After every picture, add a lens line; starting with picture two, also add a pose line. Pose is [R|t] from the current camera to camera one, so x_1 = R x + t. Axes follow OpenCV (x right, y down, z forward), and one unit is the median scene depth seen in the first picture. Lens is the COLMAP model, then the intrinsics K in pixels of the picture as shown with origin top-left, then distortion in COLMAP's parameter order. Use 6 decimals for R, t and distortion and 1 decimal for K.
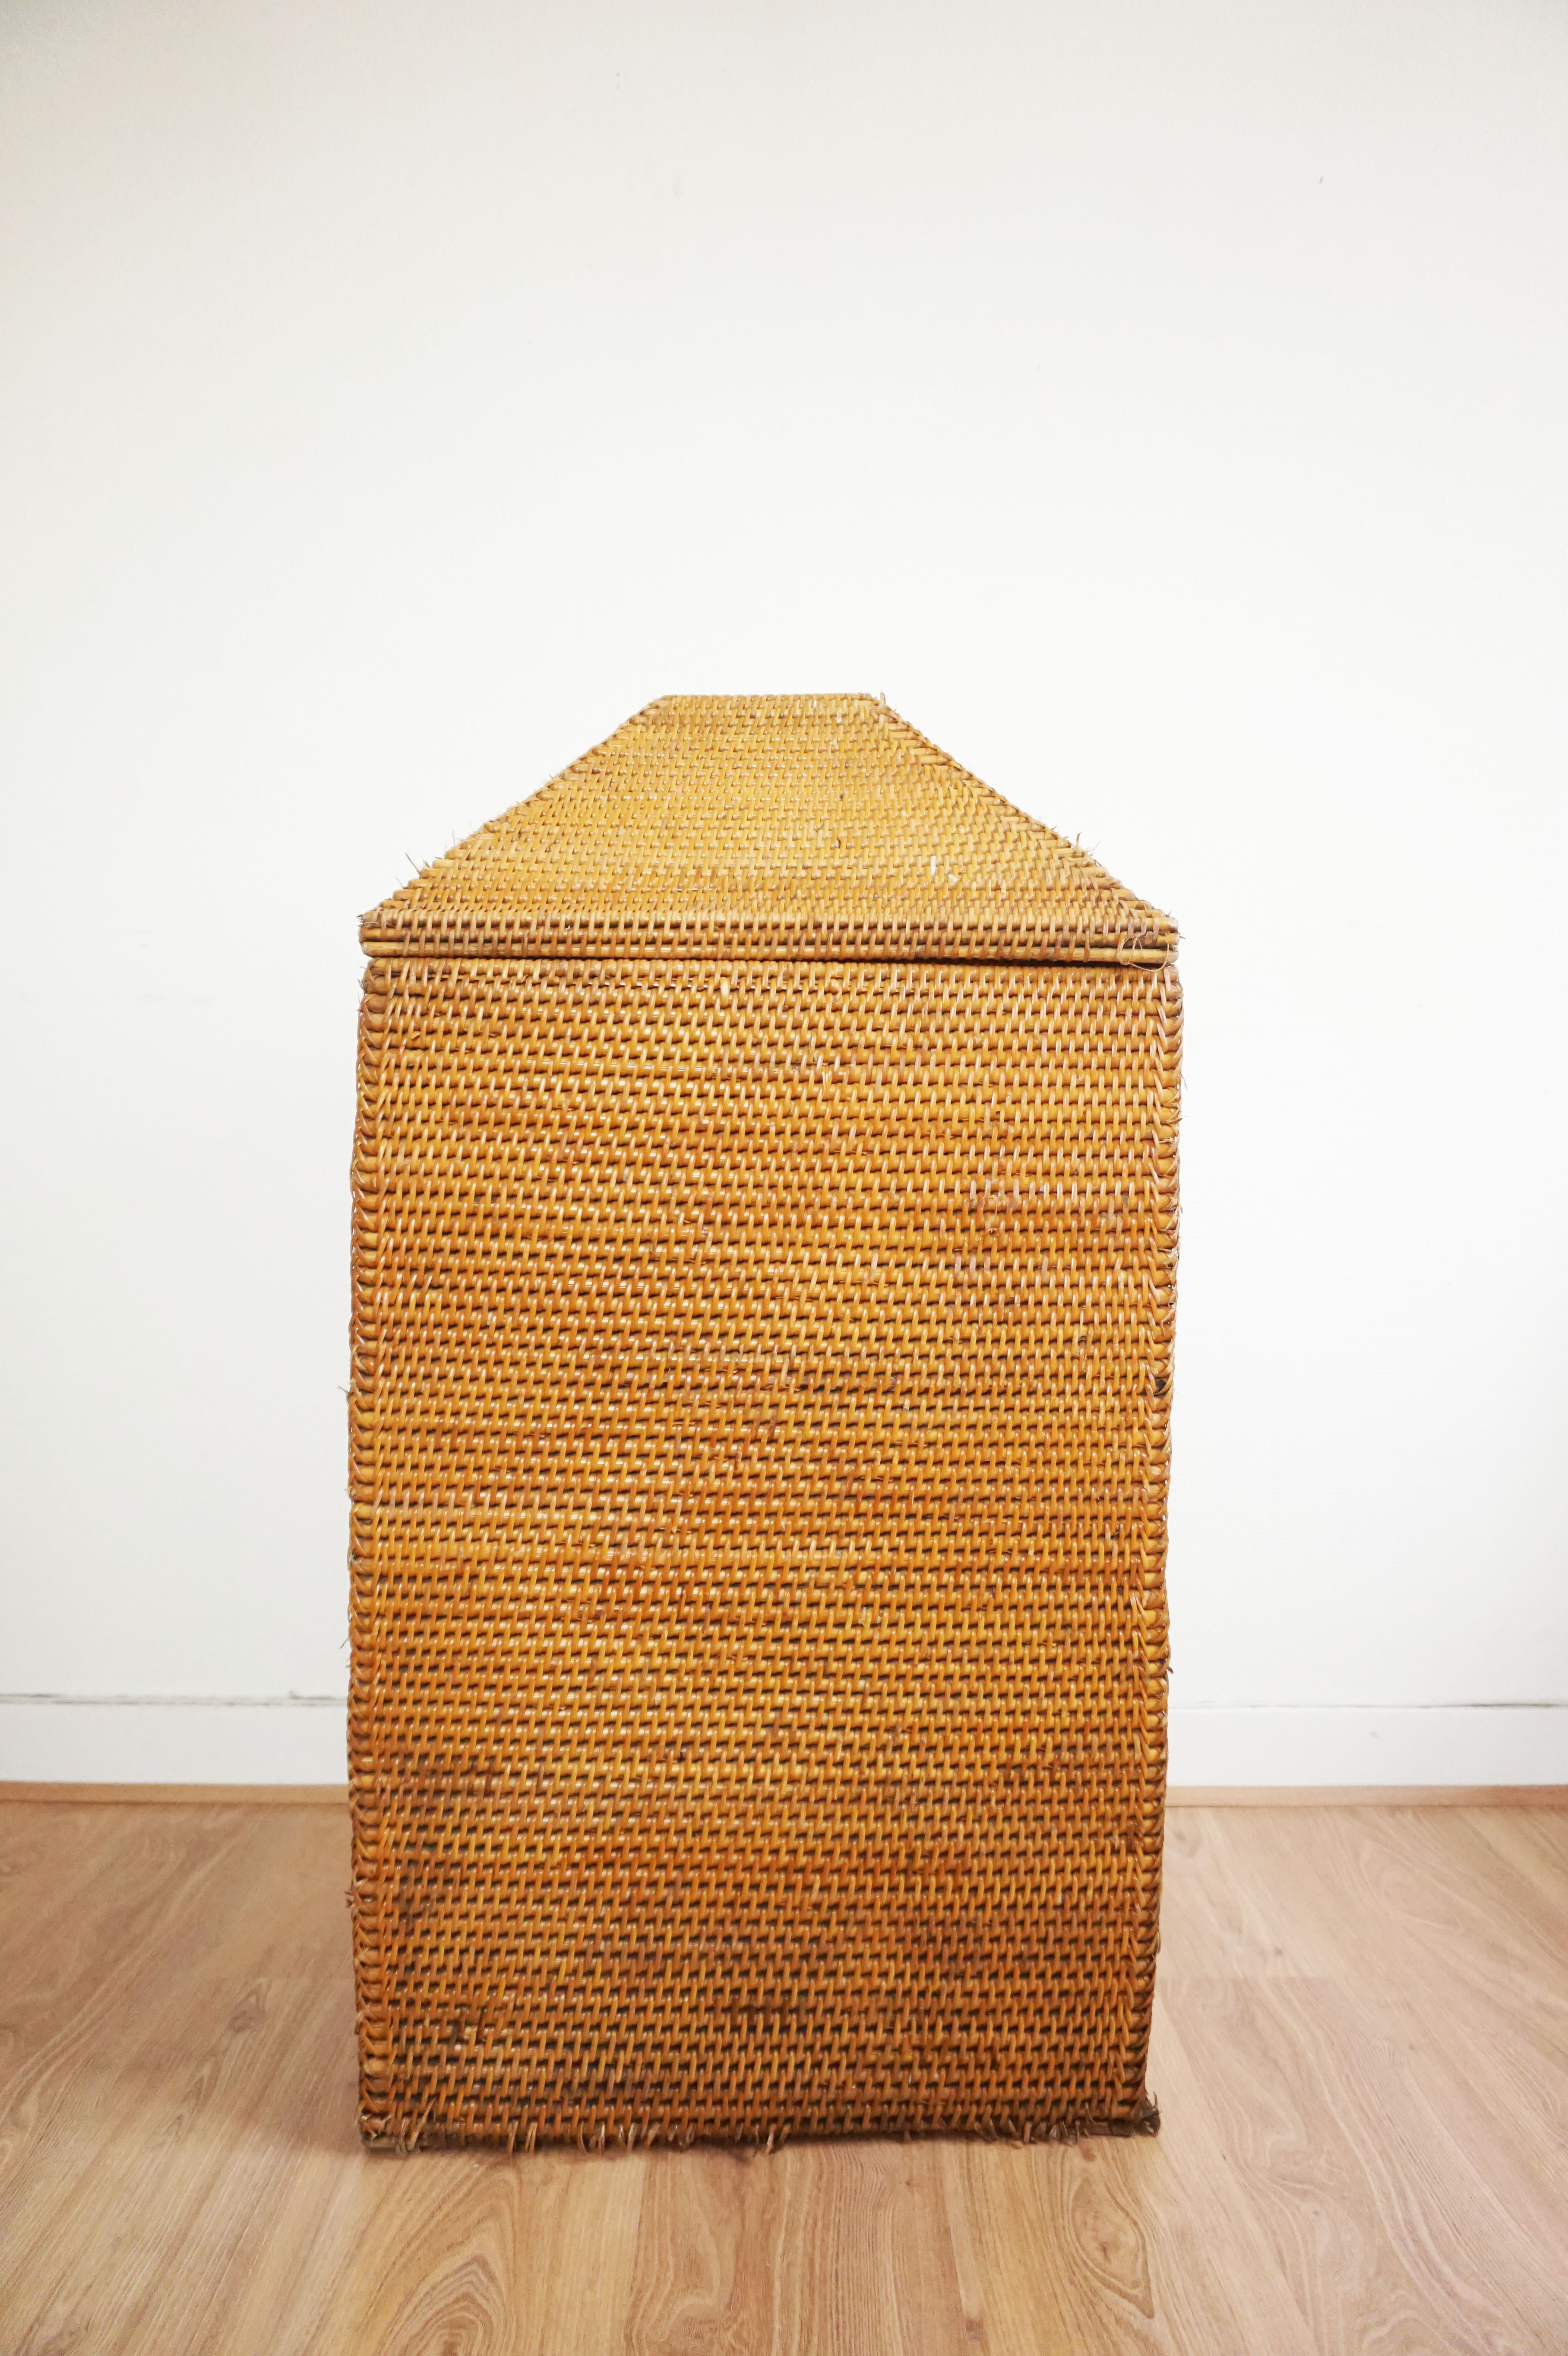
lens RADIAL K [[1581.2, 0, 806.6], [0, 1581.2, 1188.3], [0, 0, 1]] dist [-0.021643, 0.004923]
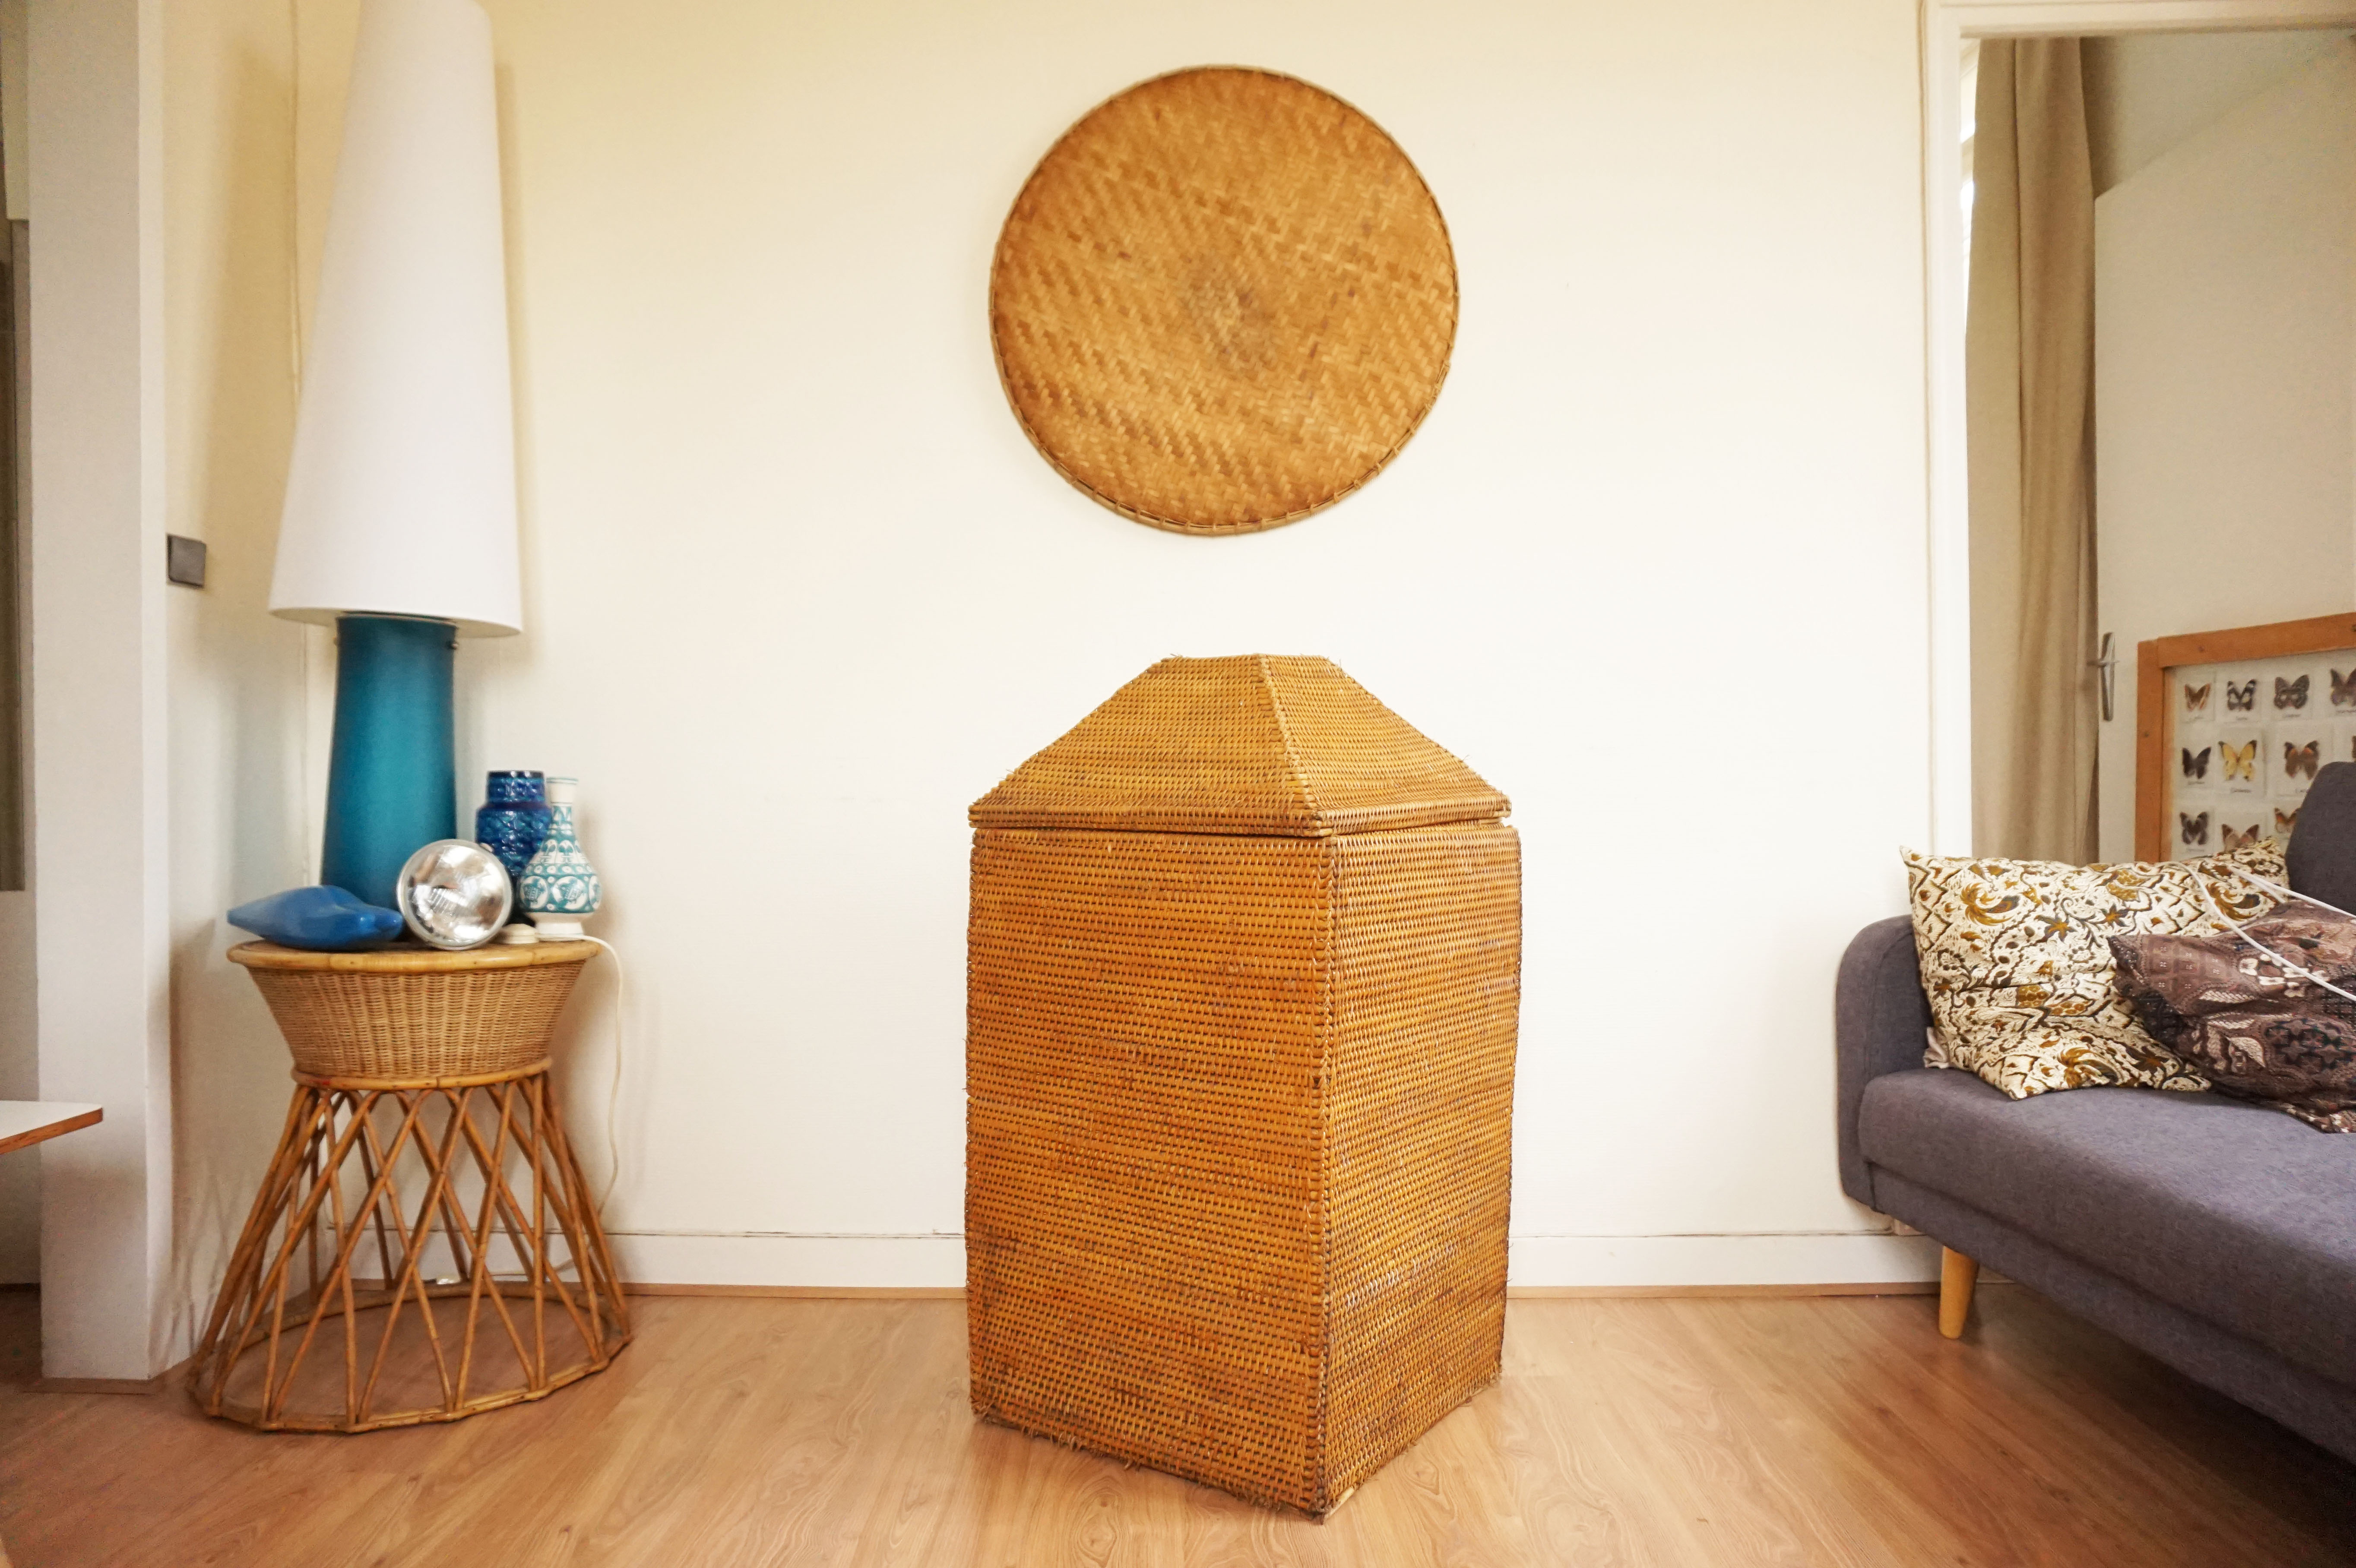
lens RADIAL K [[1581.2, 0, 1184.9], [0, 1581.2, 788.0], [0, 0, 1]] dist [-0.021643, 0.004923]
pose [[0.803688, -0.000100, -0.595051, 1.138331], [-0.004154, 0.999975, -0.005779, -0.185537], [0.595037, 0.007116, 0.803667, -0.464539]]
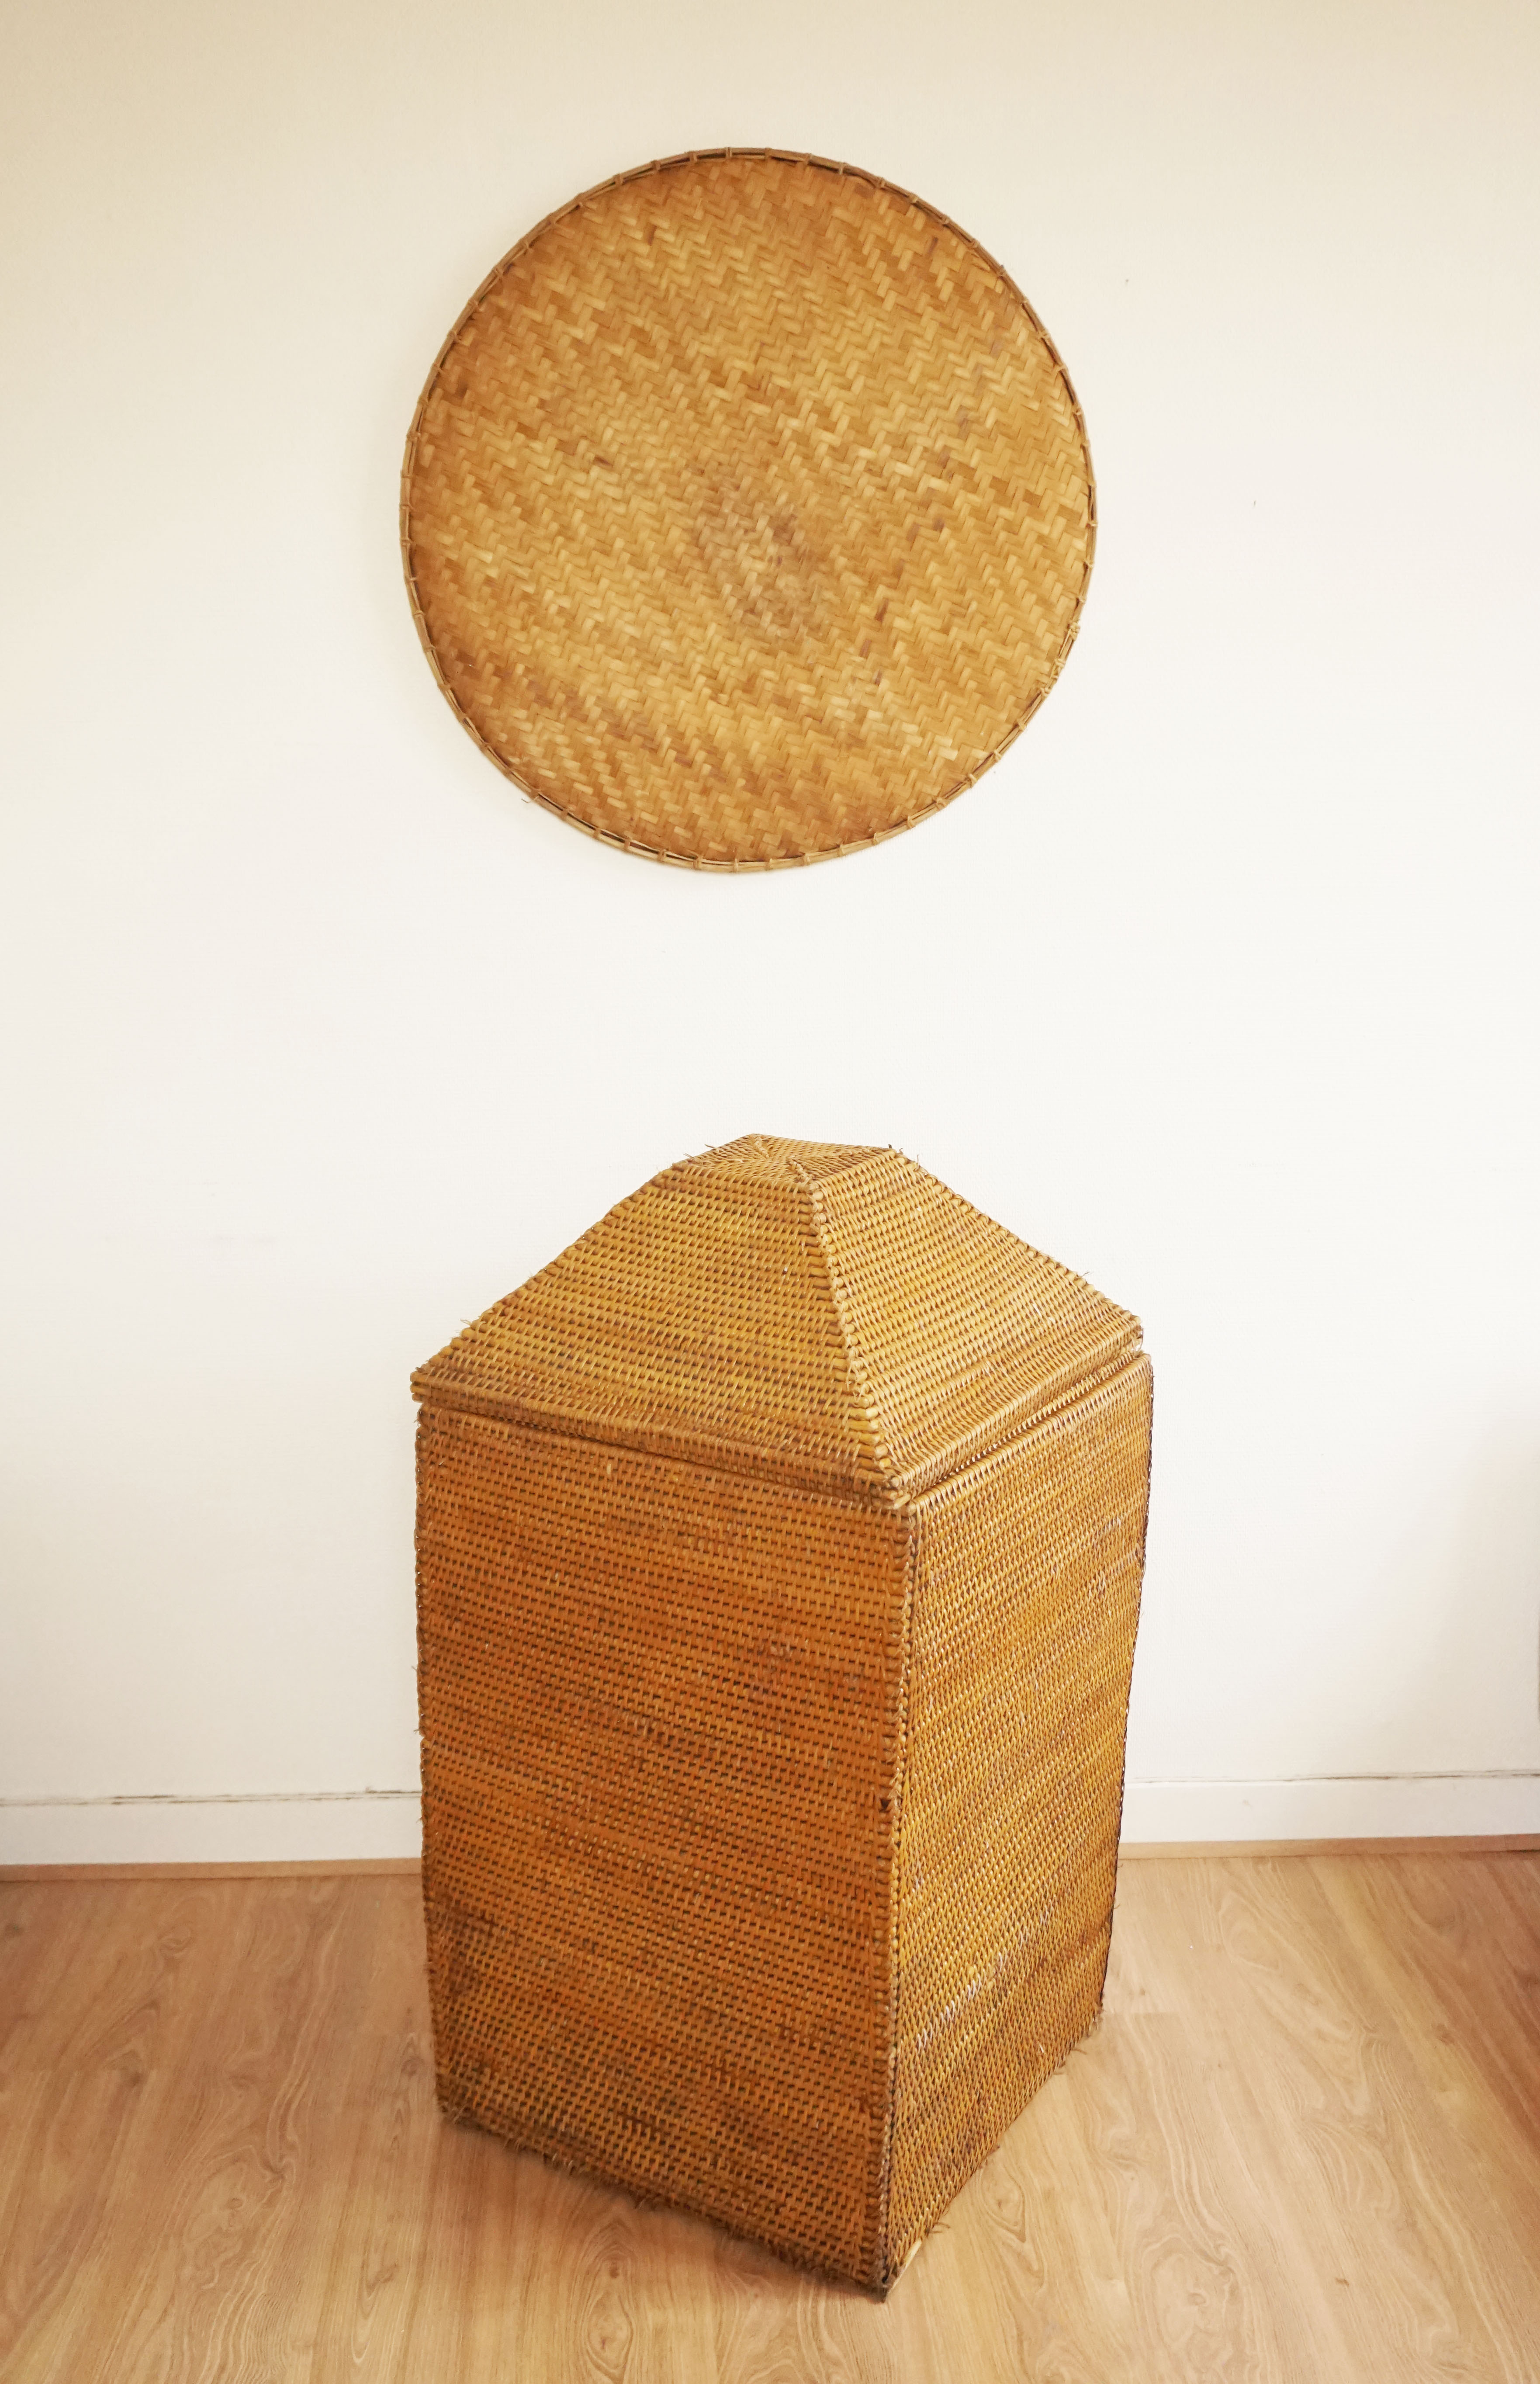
lens RADIAL K [[2277.2, 0, 781.5], [0, 2277.2, 1196.1], [0, 0, 1]] dist [0.020299, -0.005315]
pose [[0.836536, 0.127723, -0.532817, 1.122646], [-0.008752, 0.975441, 0.220085, -0.806794], [0.547841, -0.179446, 0.817110, -0.531874]]
